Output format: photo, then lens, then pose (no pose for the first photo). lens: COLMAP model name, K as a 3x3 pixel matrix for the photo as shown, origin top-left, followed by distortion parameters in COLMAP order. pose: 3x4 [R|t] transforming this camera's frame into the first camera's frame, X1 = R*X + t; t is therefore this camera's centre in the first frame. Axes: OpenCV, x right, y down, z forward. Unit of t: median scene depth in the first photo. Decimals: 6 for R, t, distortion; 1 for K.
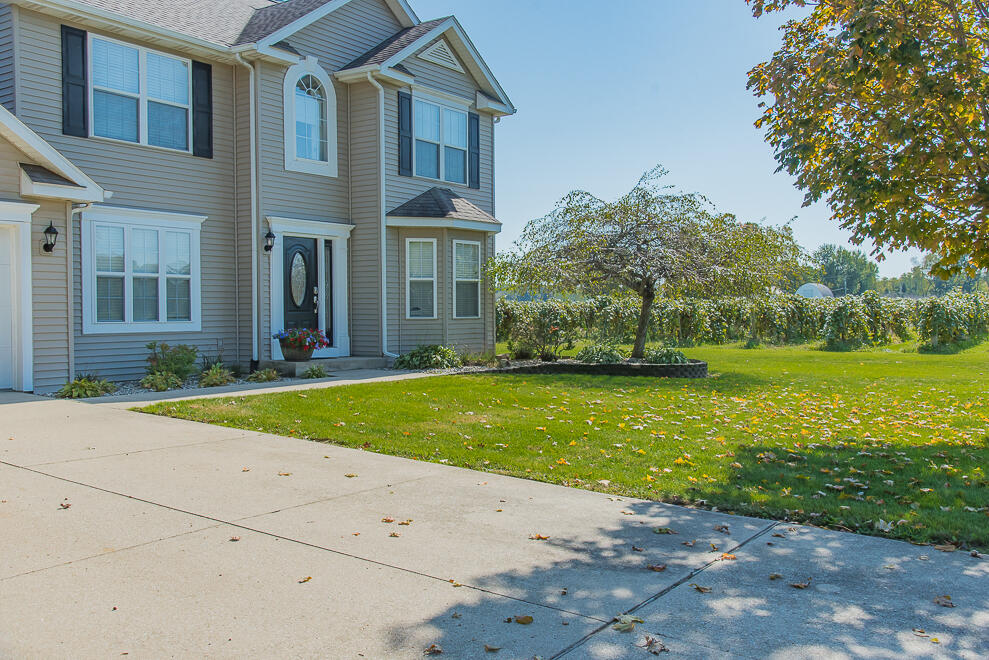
lens RADIAL K [[903.0, 0, 500.0], [0, 903.0, 334.0], [0, 0, 1]] dist [0.029694, 0.000000]
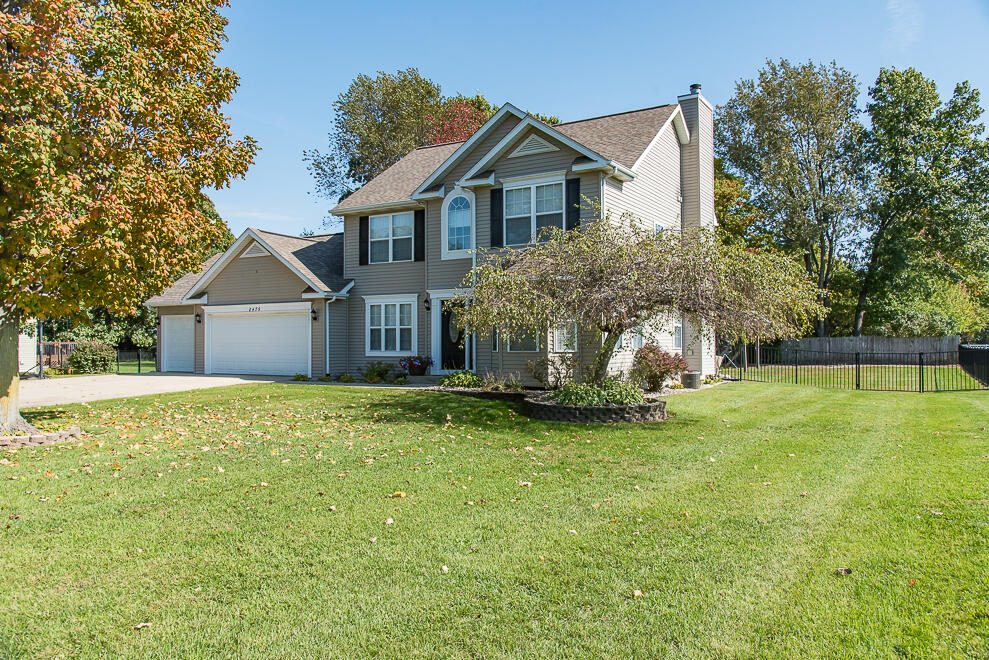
lens RADIAL K [[713.7, 0, 494.4], [0, 713.7, 331.3], [0, 0, 1]] dist [0.035042, 0.000537]
pose [[0.072193, -0.014107, -0.997291, 1.038832], [-0.027407, 0.999494, -0.016122, -0.032403], [0.997014, 0.028497, 0.071770, 0.979418]]
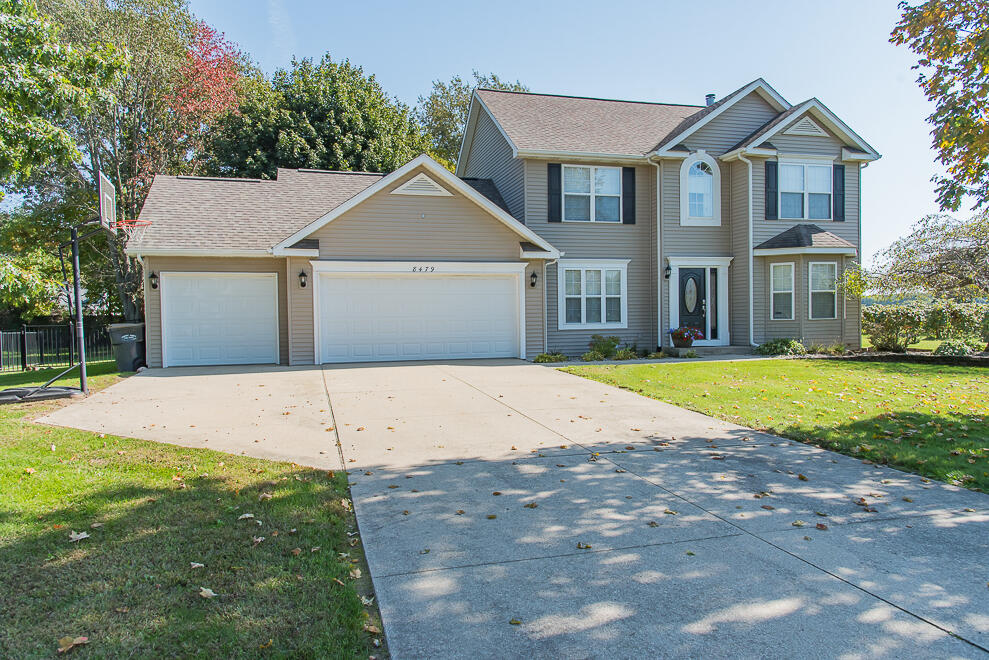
lens RADIAL K [[671.7, 0, 498.2], [0, 671.7, 332.2], [0, 0, 1]] dist [0.050532, 0.001159]
pose [[0.781098, 0.004858, -0.624390, 0.241209], [-0.004180, 0.999988, 0.002551, 0.001527], [0.624395, 0.000618, 0.781109, -0.109801]]
